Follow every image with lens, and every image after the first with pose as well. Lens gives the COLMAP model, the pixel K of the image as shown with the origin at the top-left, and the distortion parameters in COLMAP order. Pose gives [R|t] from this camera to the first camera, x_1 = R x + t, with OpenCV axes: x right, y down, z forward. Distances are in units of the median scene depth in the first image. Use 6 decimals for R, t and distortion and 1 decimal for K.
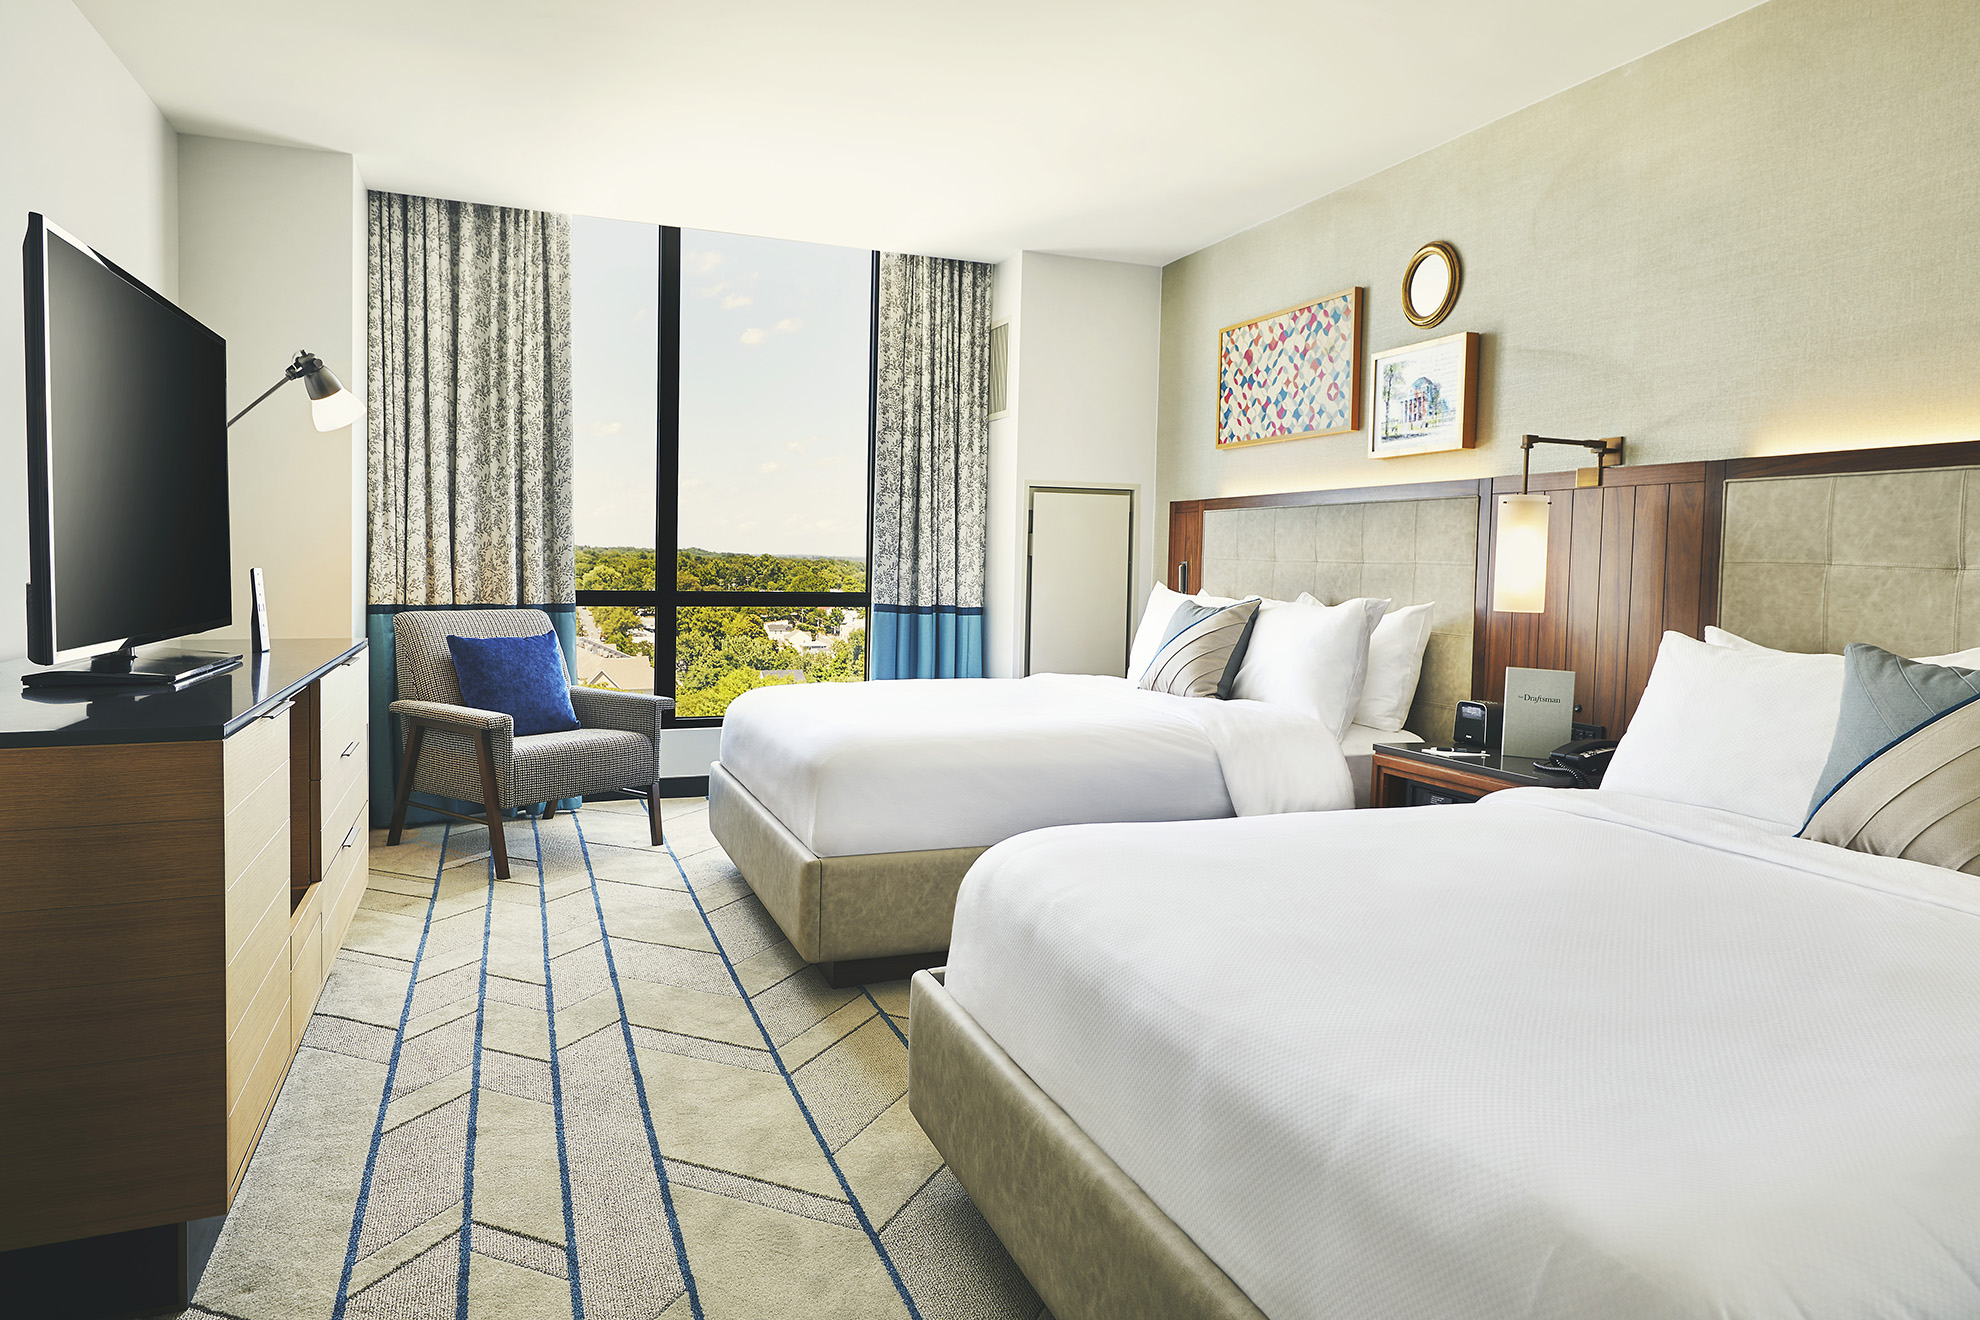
lens RADIAL K [[1212.4, 0, 984.1], [0, 1212.4, 640.6], [0, 0, 1]] dist [-0.000731, 0.000500]
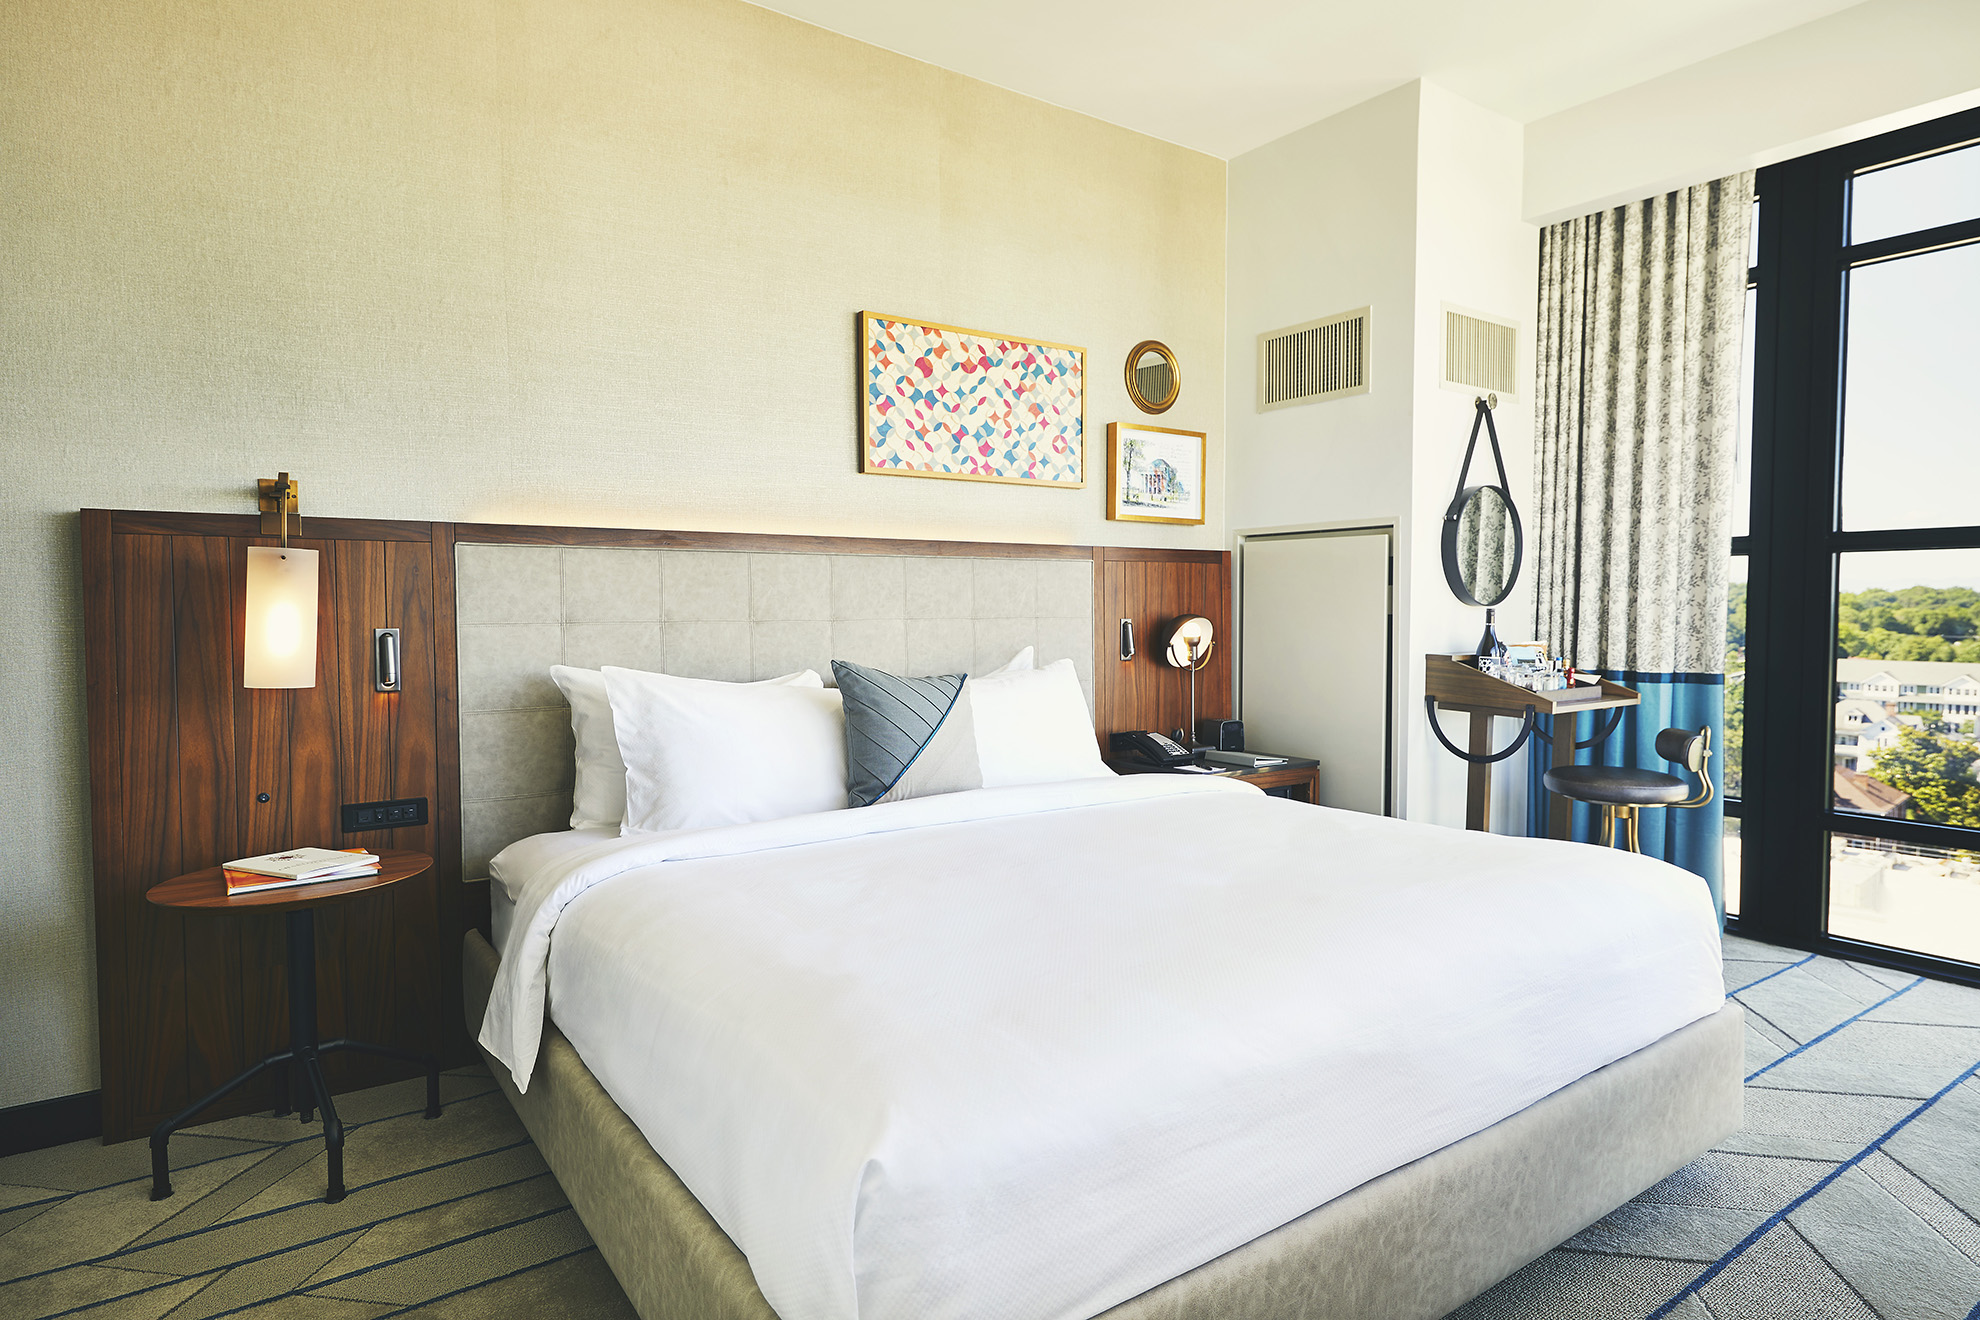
lens RADIAL K [[1124.2, 0, 984.7], [0, 1124.2, 652.8], [0, 0, 1]] dist [0.024987, -0.000092]
pose [[-0.251471, -0.055842, 0.966253, -0.546628], [0.068236, 0.994827, 0.075252, -0.103437], [-0.965456, 0.084857, -0.246360, 1.213014]]
